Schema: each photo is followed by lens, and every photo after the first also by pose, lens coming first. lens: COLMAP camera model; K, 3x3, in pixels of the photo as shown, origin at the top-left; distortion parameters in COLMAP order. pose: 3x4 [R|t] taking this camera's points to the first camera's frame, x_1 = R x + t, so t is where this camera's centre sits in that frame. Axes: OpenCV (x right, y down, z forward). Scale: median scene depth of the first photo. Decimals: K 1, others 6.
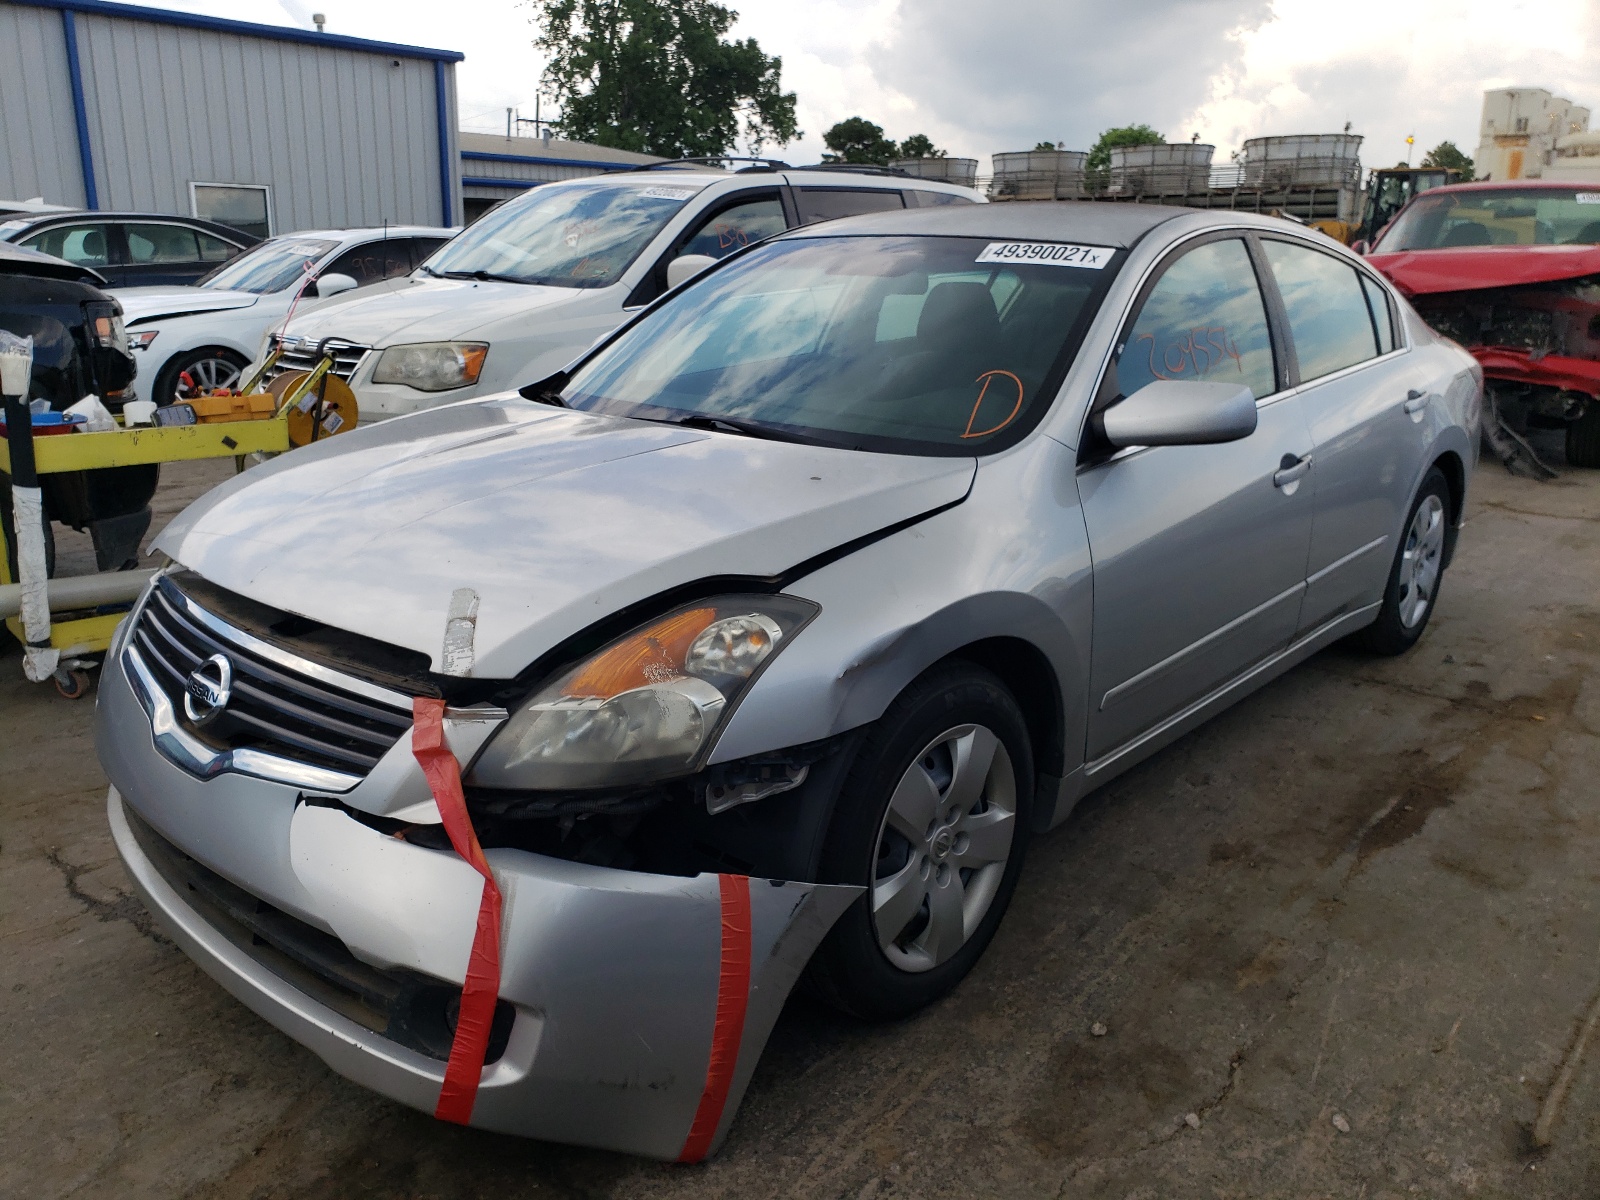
lens RADIAL K [[1362.9, 0, 759.2], [0, 1362.9, 577.1], [0, 0, 1]] dist [0.078059, -0.181645]
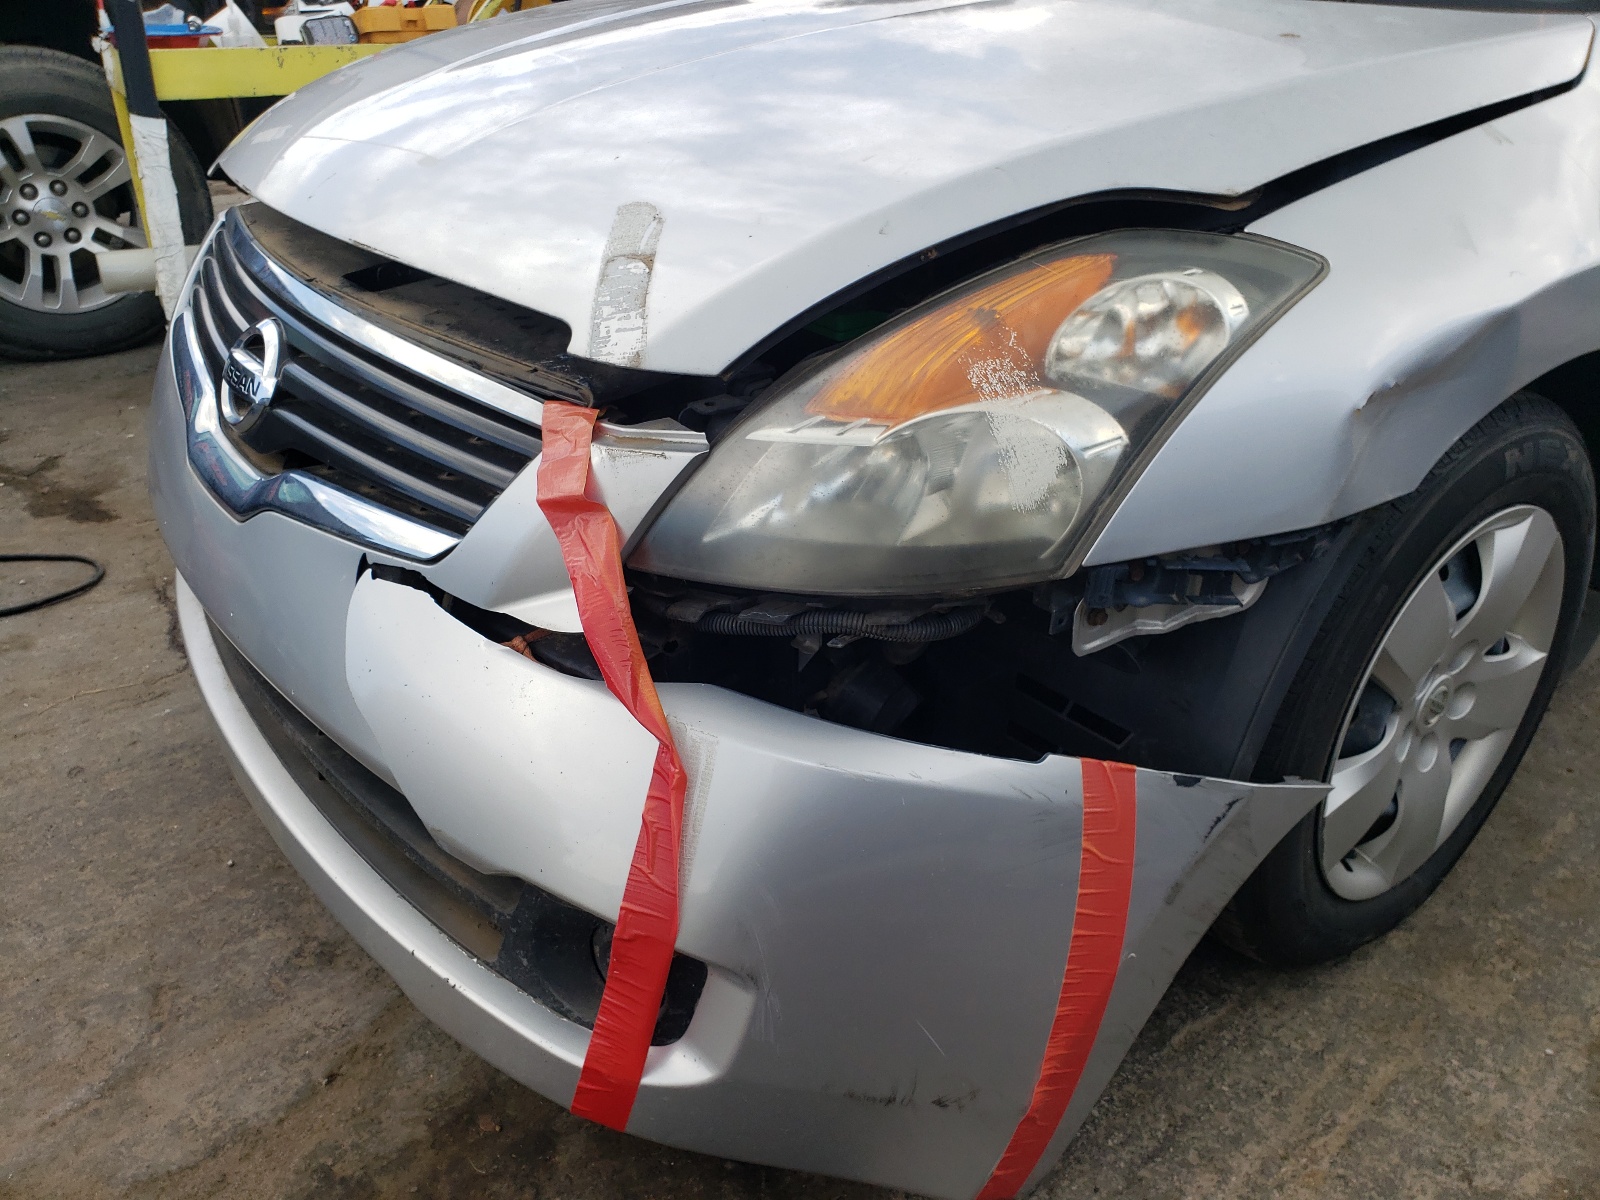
lens RADIAL K [[1206.8, 0, 800.0], [0, 1206.8, 600.0], [0, 0, 1]] dist [0.000862, -0.003311]
pose [[0.987474, 0.073281, -0.139732, -0.075592], [-0.040289, 0.973352, 0.225748, 0.050755], [0.152552, -0.217291, 0.964112, 0.520241]]
